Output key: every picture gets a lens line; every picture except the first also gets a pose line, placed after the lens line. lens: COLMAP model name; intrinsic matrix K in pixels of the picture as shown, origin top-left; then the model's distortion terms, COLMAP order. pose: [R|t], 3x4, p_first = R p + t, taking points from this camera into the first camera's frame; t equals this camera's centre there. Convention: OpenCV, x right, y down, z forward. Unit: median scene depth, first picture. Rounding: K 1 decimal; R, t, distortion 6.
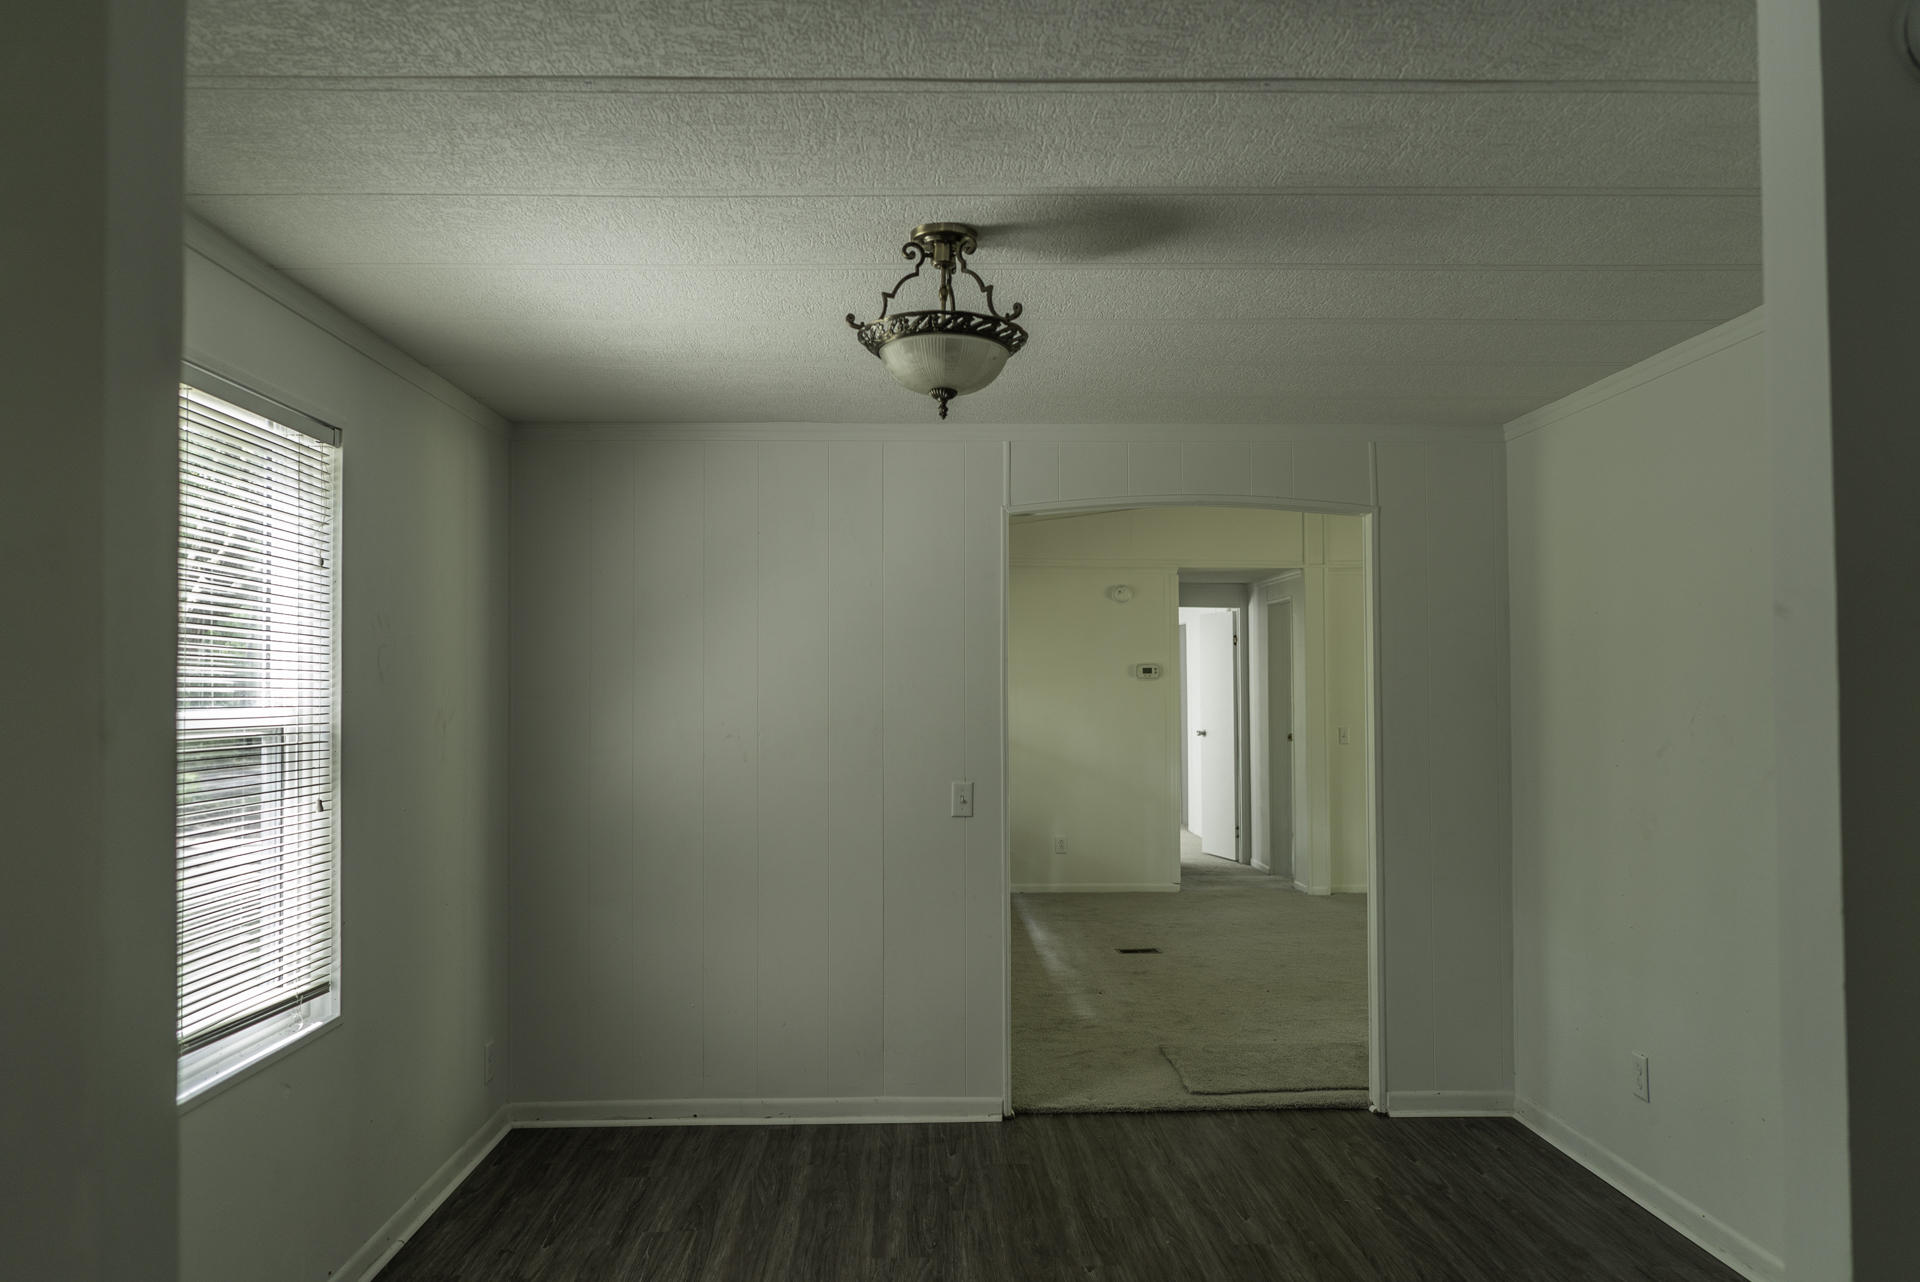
lens RADIAL K [[1335.8, 0, 967.9], [0, 1335.8, 639.8], [0, 0, 1]] dist [-0.006504, 0.001262]
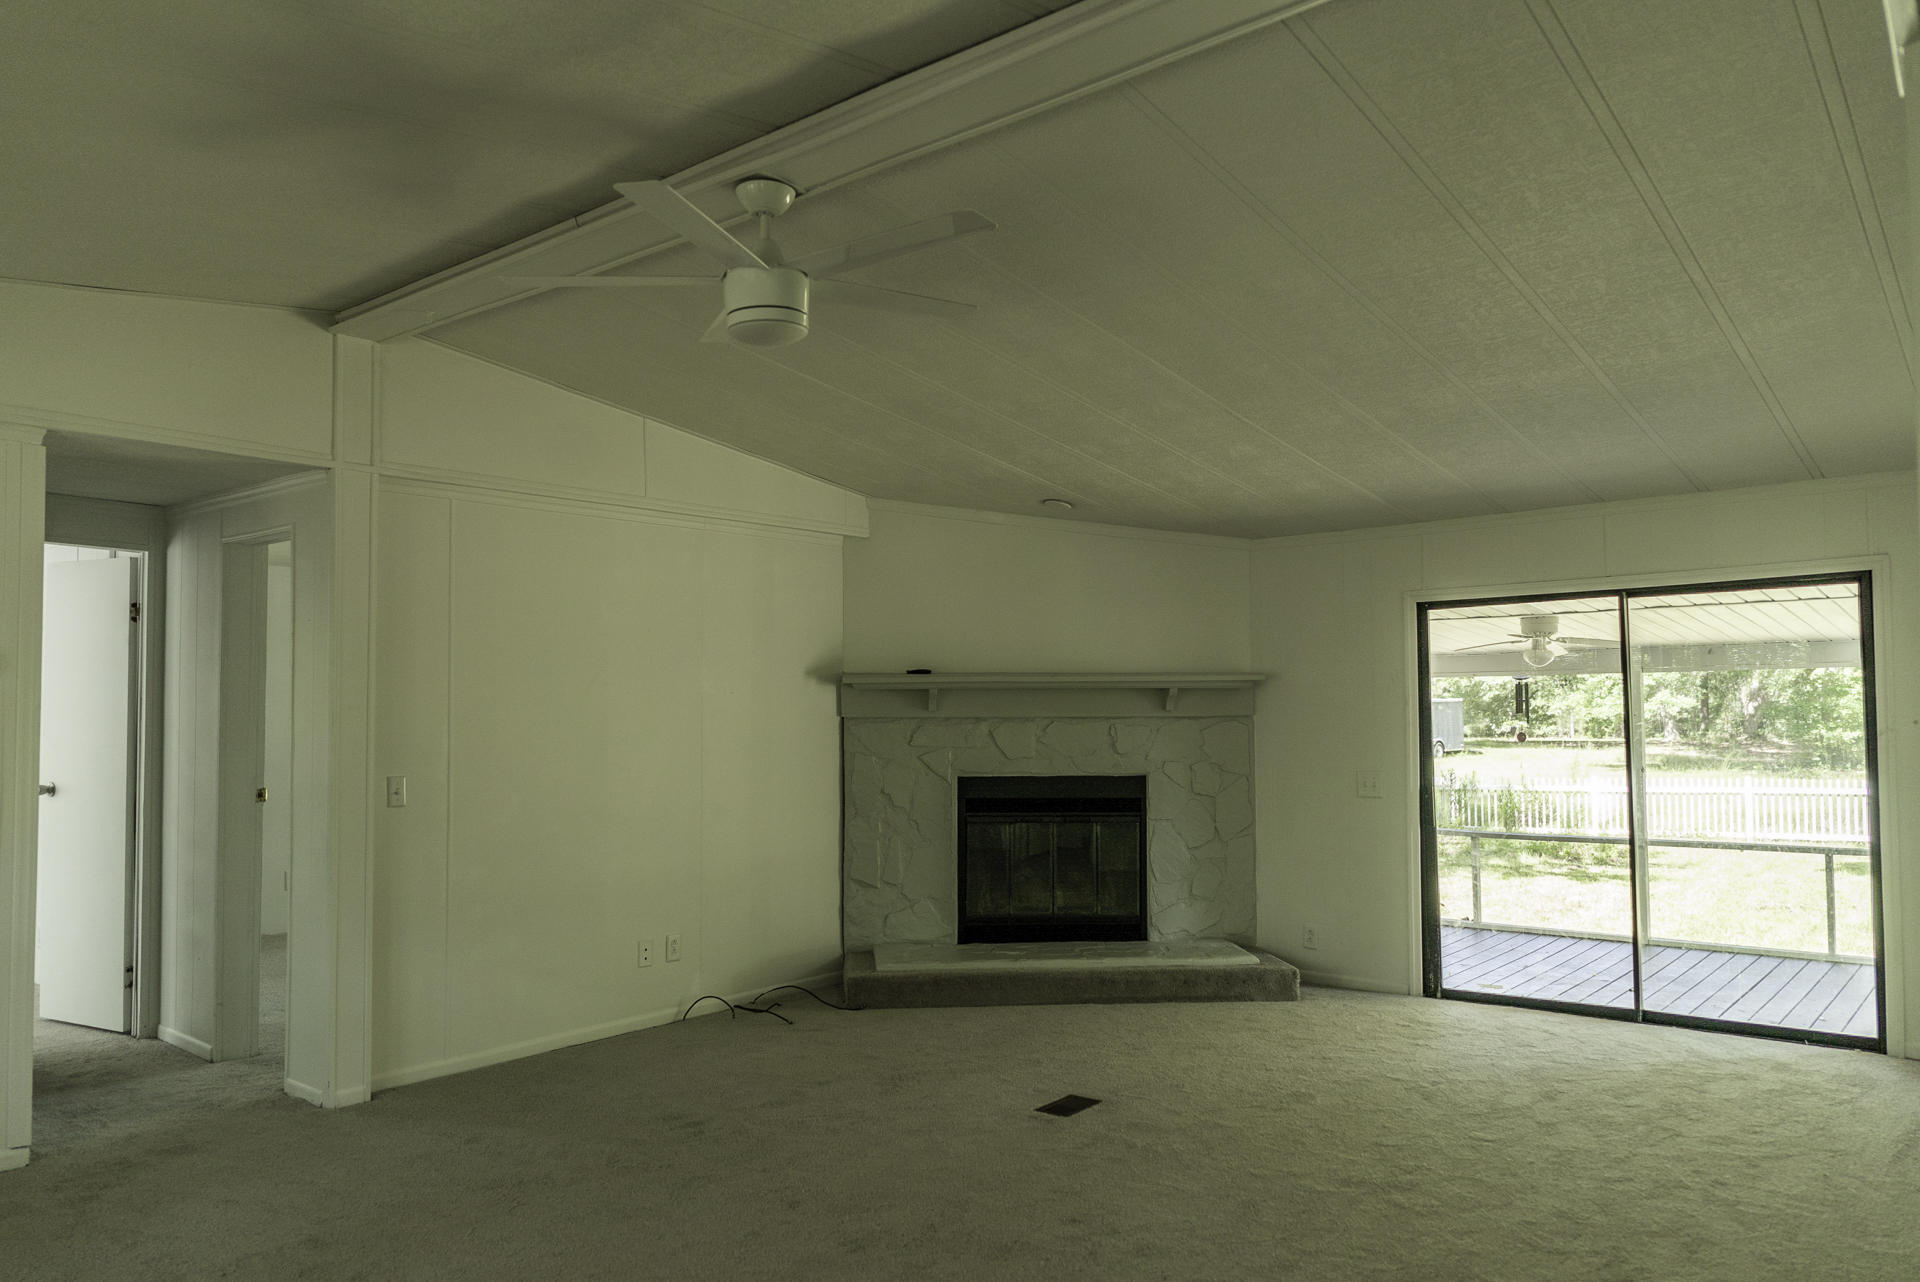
lens RADIAL K [[1335.8, 0, 955.1], [0, 1335.8, 652.2], [0, 0, 1]] dist [-0.006504, 0.001262]
pose [[0.678326, 0.028897, 0.734192, 0.035913], [-0.025300, 0.999552, -0.015966, 0.017458], [-0.734325, -0.007745, 0.678754, 0.433316]]
